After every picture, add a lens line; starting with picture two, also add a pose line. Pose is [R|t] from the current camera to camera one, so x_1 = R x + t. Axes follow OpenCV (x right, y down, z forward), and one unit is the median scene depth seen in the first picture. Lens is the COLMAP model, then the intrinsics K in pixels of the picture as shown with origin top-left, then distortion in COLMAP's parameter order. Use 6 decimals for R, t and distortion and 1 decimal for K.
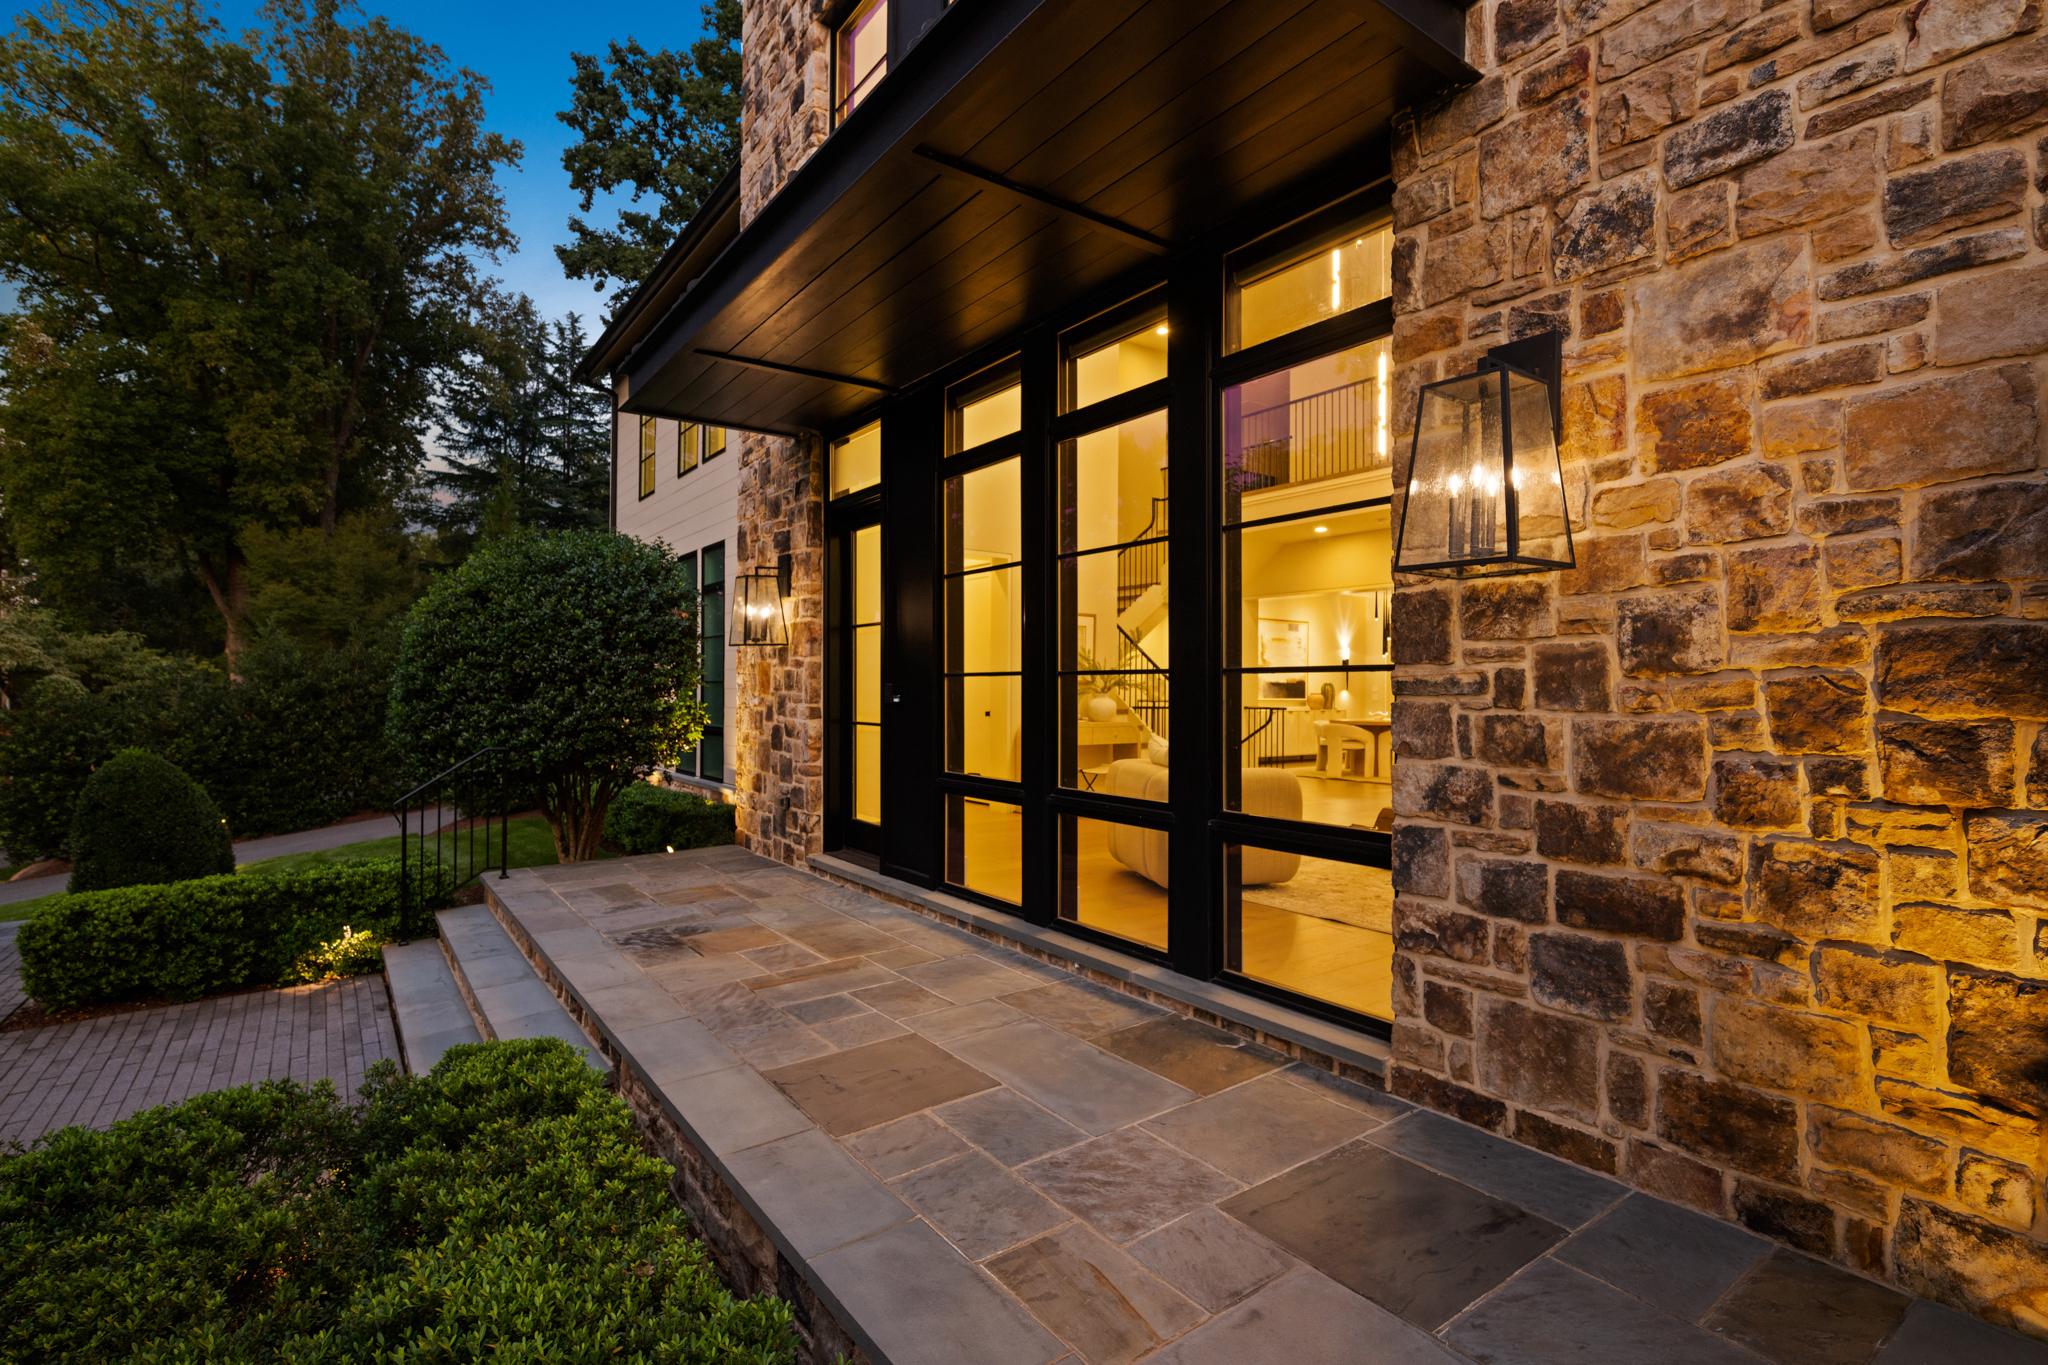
lens RADIAL K [[969.7, 0, 1024.0], [0, 969.7, 682.5], [0, 0, 1]] dist [0.000194, 0.000466]
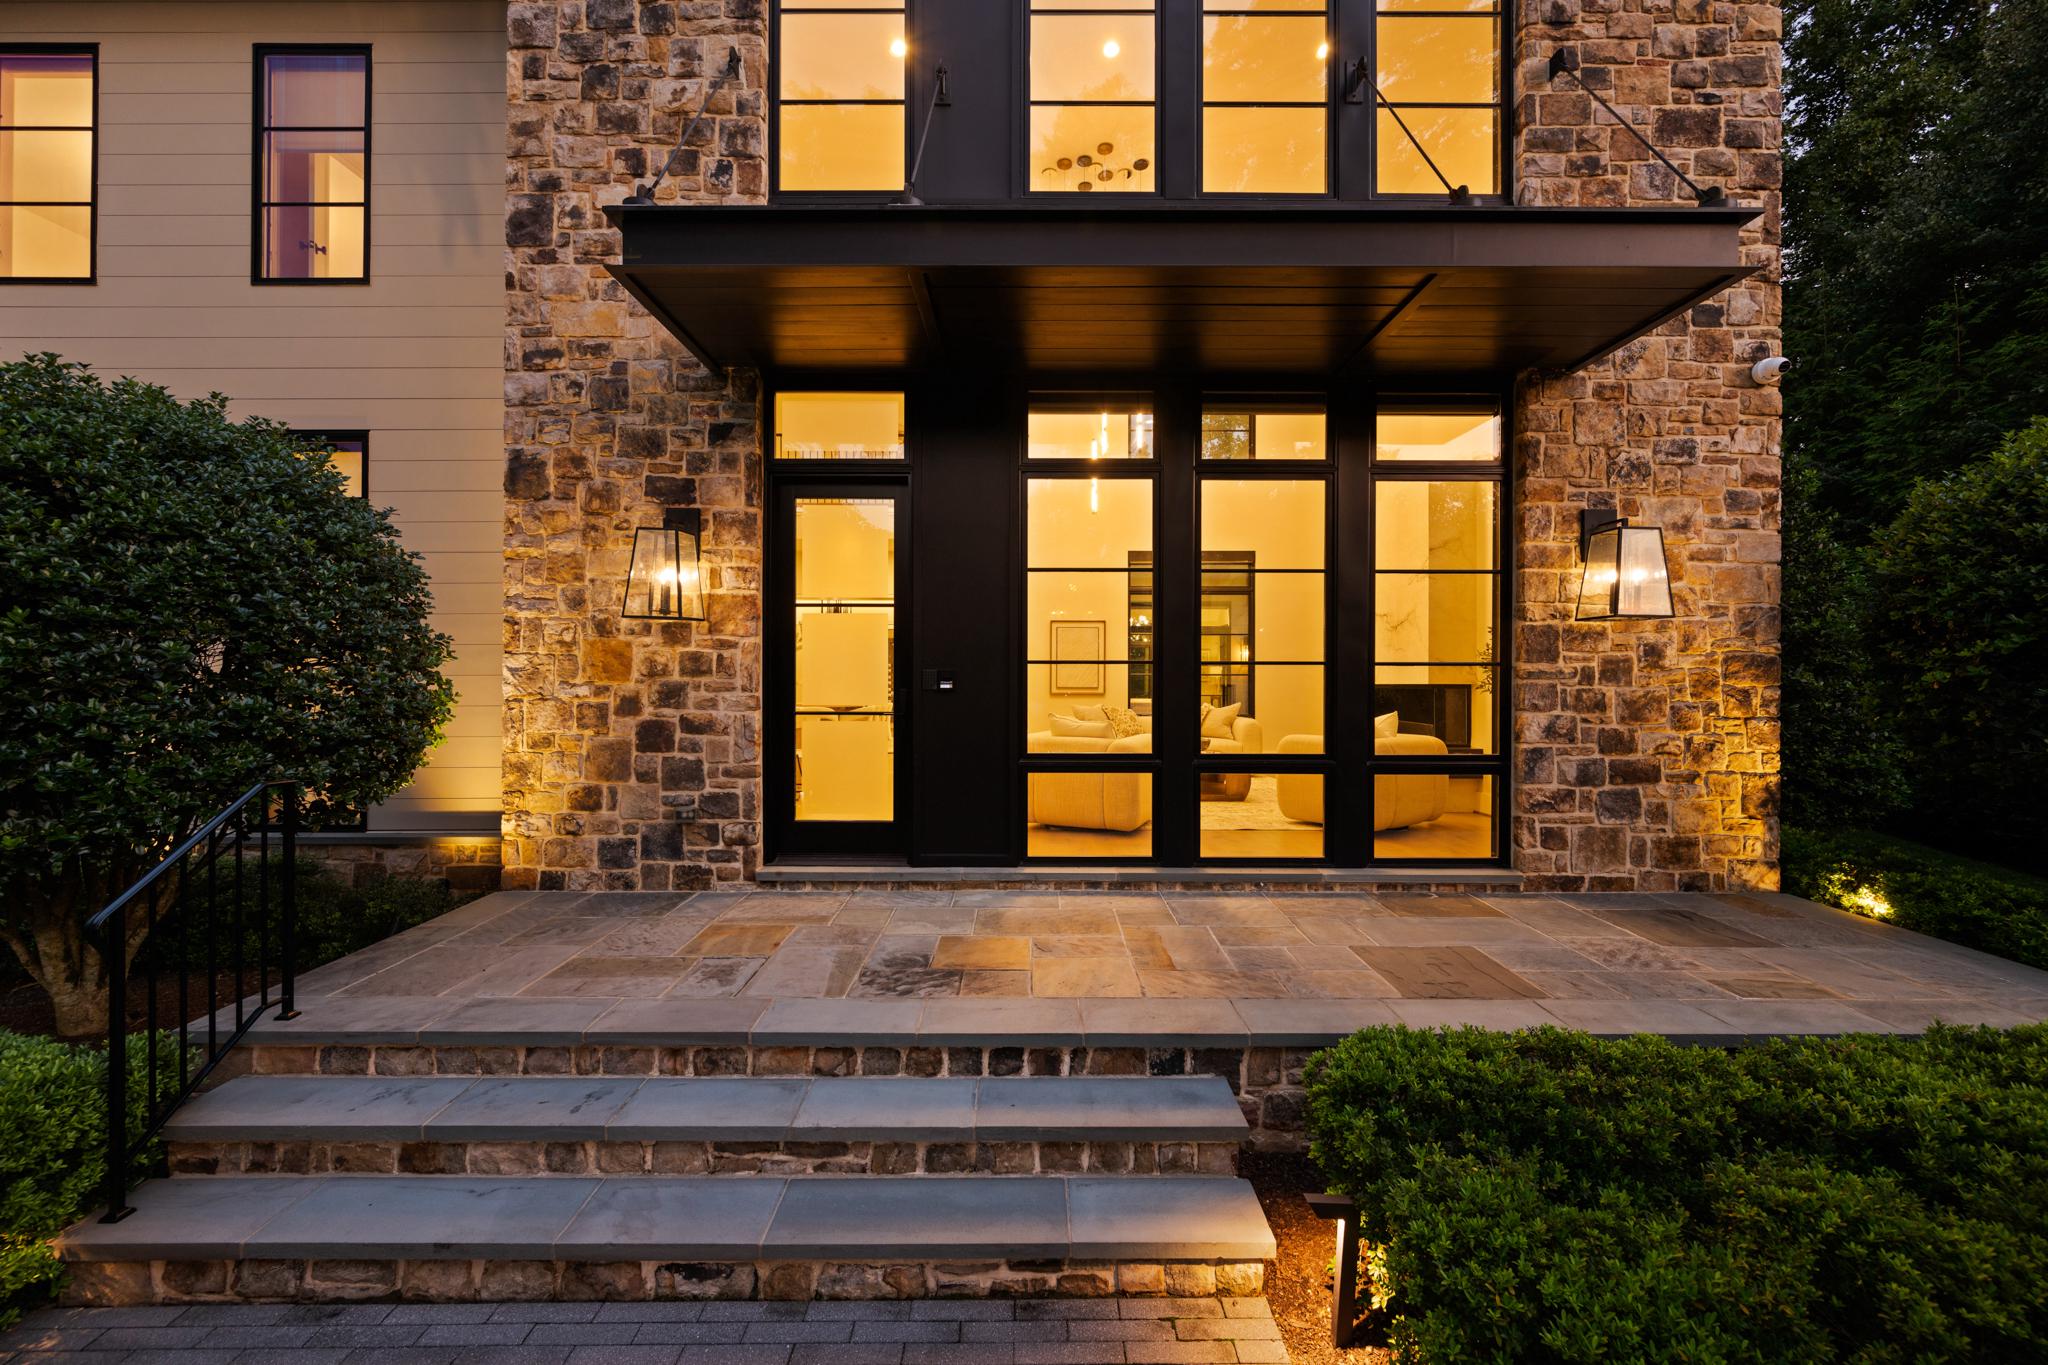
lens RADIAL K [[809.3, 0, 1024.0], [0, 809.3, 682.5], [0, 0, 1]] dist [0.000200, 0.000208]
pose [[0.585478, -0.000767, 0.810688, -1.765054], [-0.006547, 0.999962, 0.005674, 0.020979], [-0.810662, -0.008630, 0.585451, 1.058773]]
